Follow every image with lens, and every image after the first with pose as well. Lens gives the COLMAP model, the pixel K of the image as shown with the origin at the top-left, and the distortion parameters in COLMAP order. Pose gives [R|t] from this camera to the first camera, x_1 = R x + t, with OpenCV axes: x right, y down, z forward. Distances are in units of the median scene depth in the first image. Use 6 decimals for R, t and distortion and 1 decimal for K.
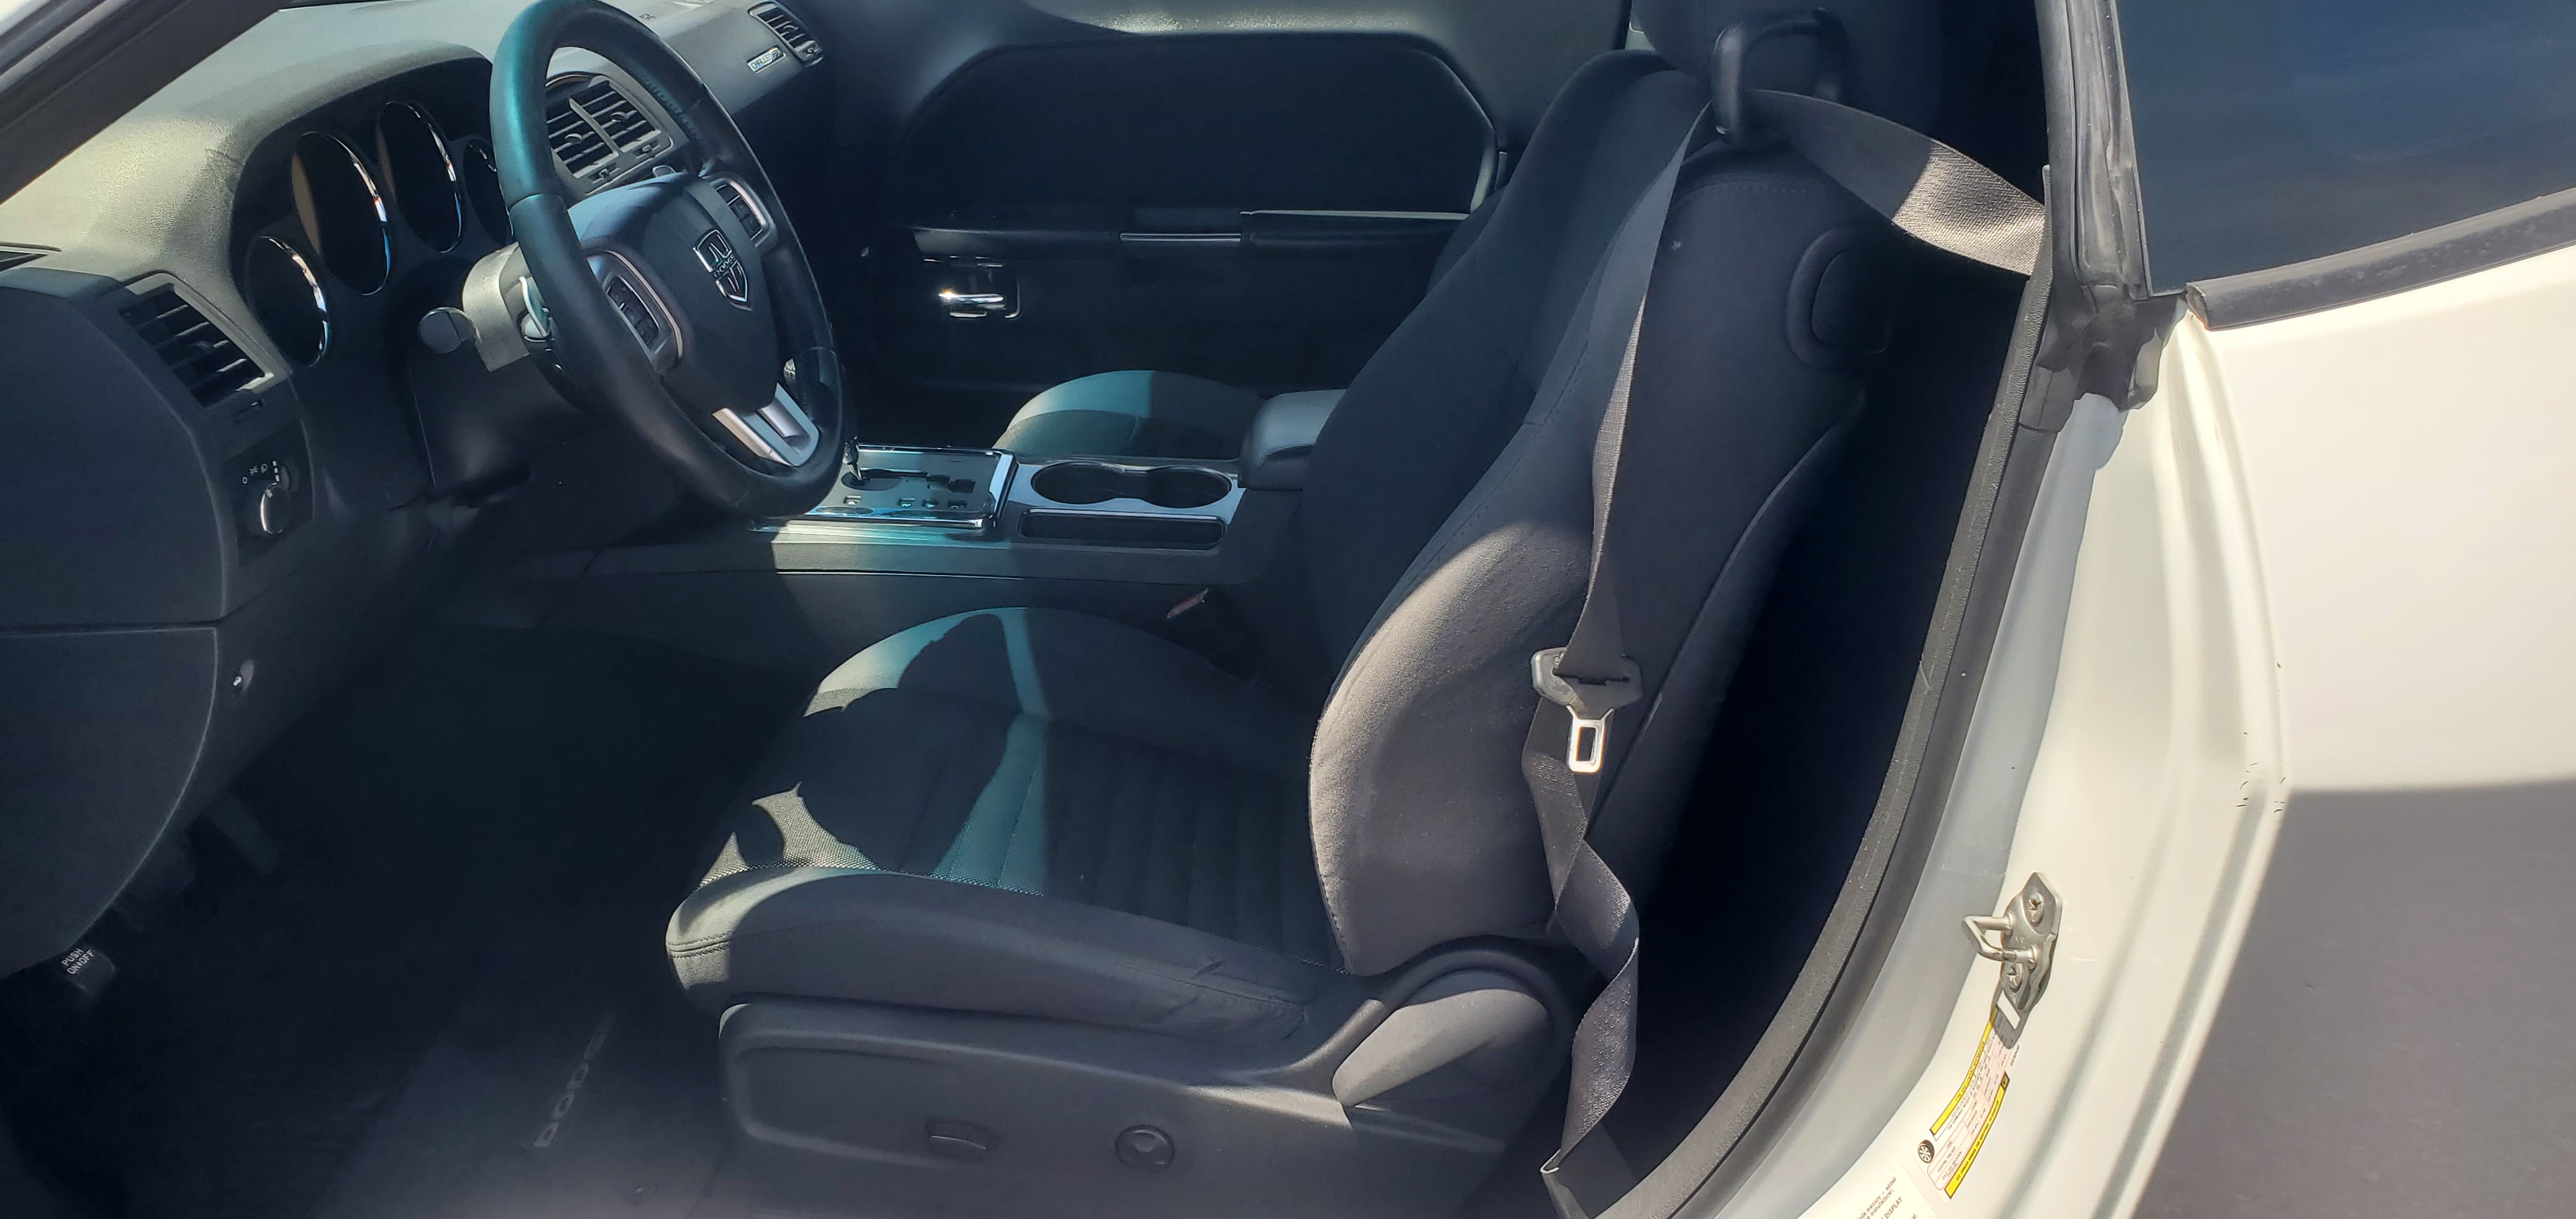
lens RADIAL K [[1746.4, 0, 1288.0], [0, 1746.4, 609.5], [0, 0, 1]] dist [-0.001115, -0.168146]
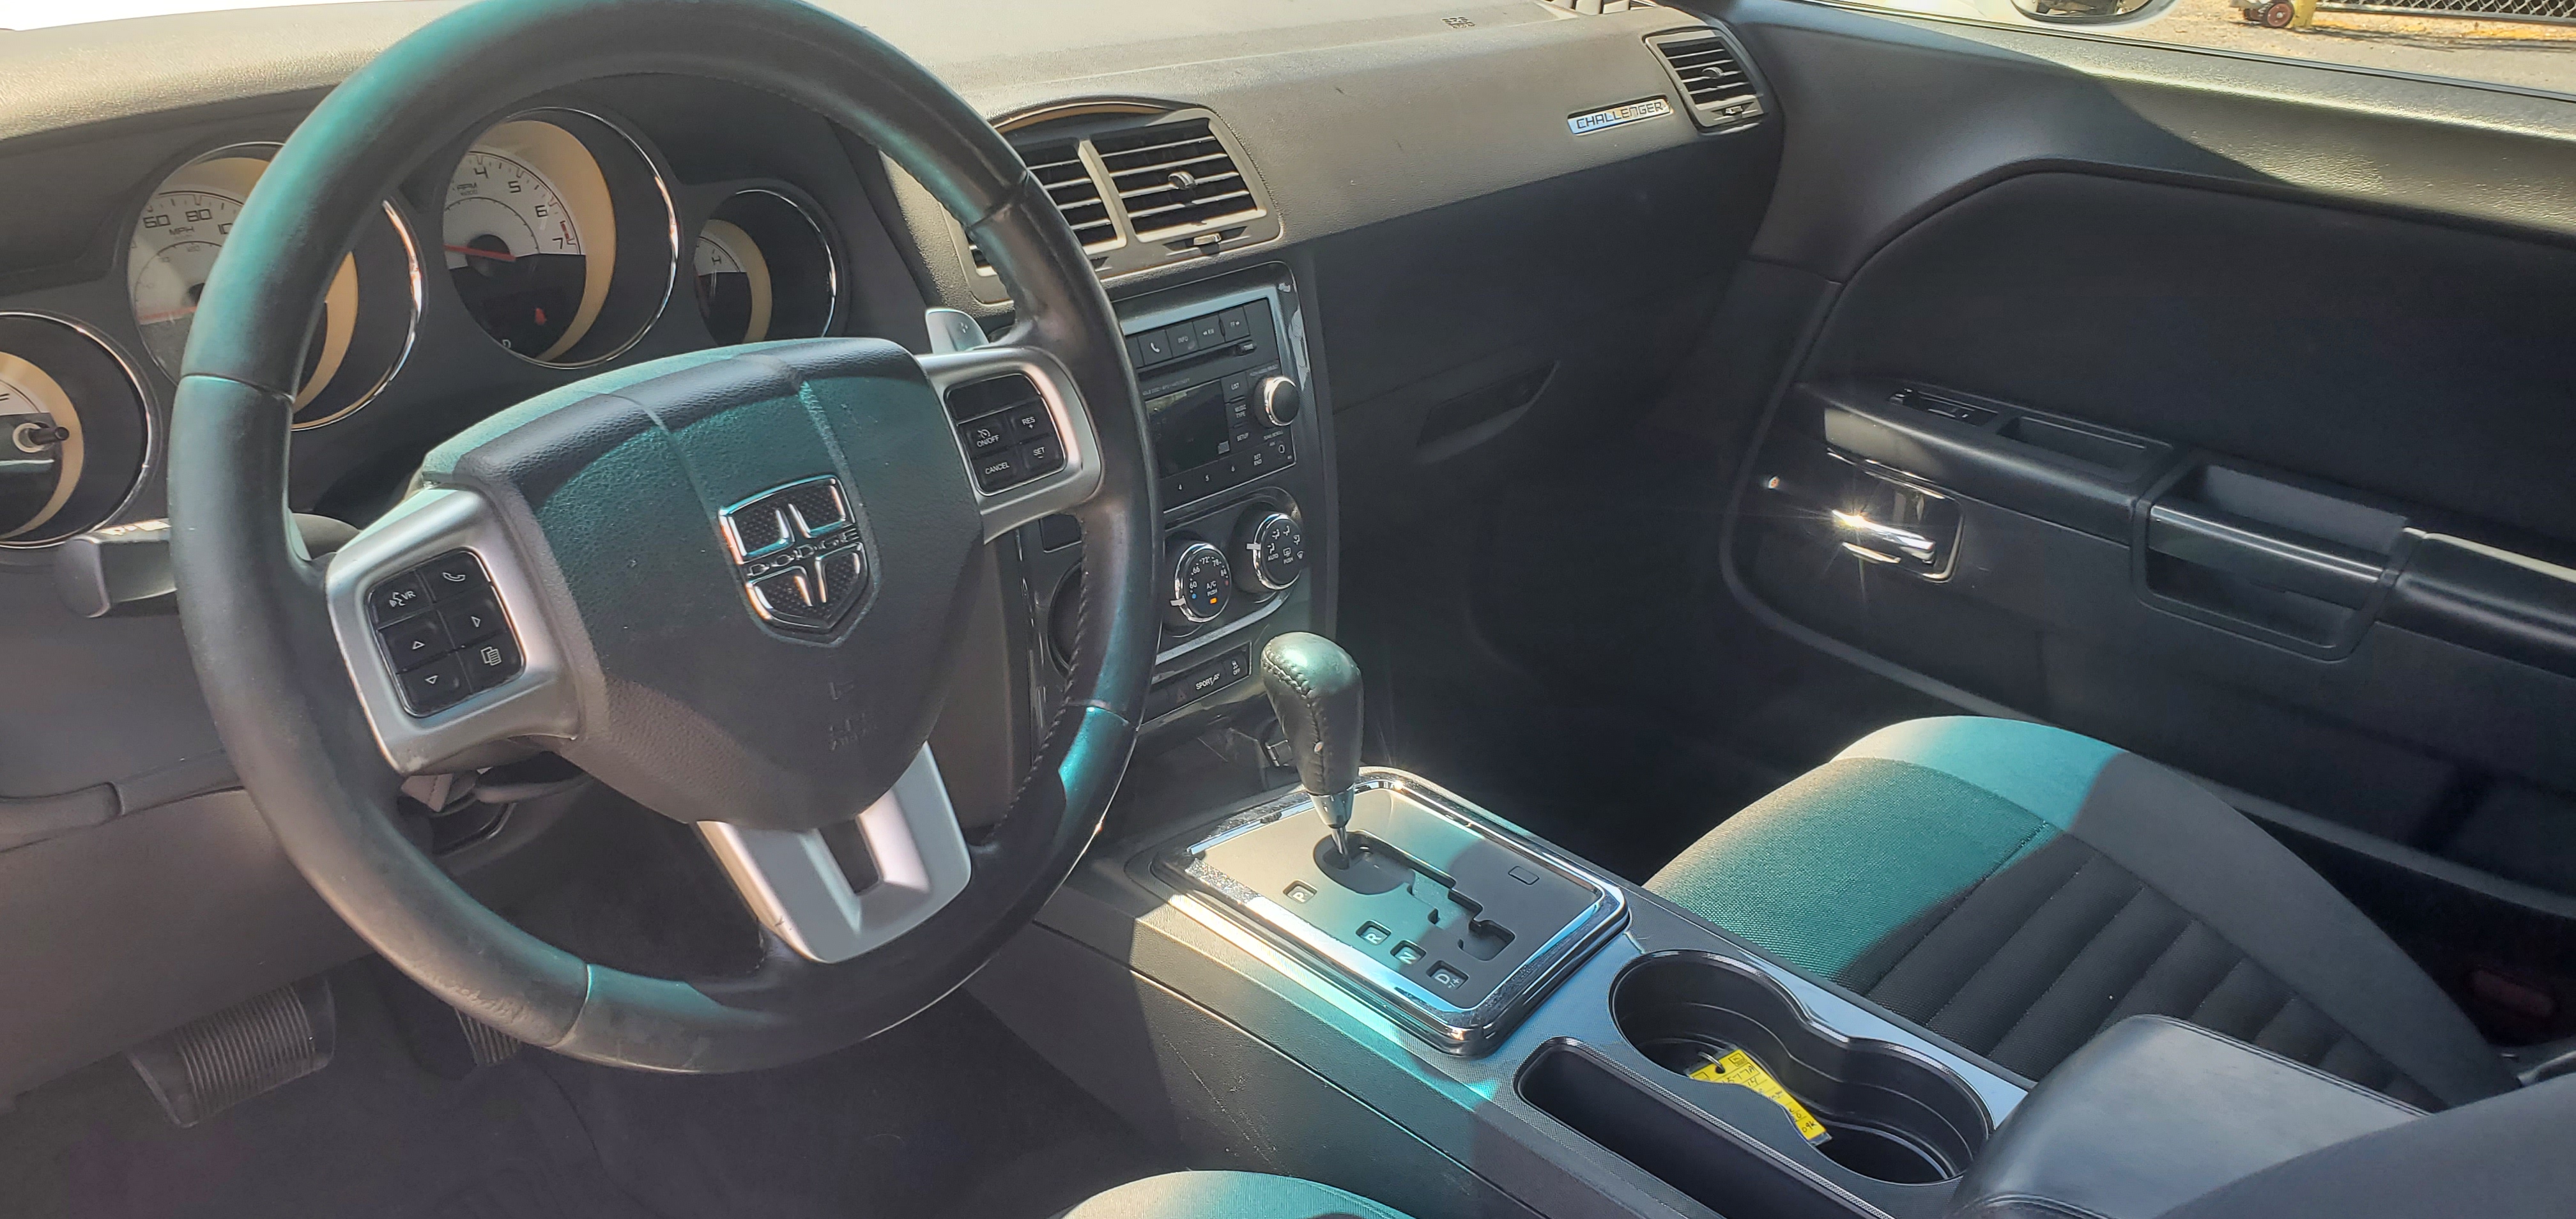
lens RADIAL K [[1843.7, 0, 1288.0], [0, 1843.7, 609.5], [0, 0, 1]] dist [0.121976, -0.210963]
pose [[0.761342, 0.316165, -0.566038, 0.051531], [-0.326483, 0.941228, 0.086598, -0.156869], [0.560150, 0.118871, 0.819818, 0.368177]]
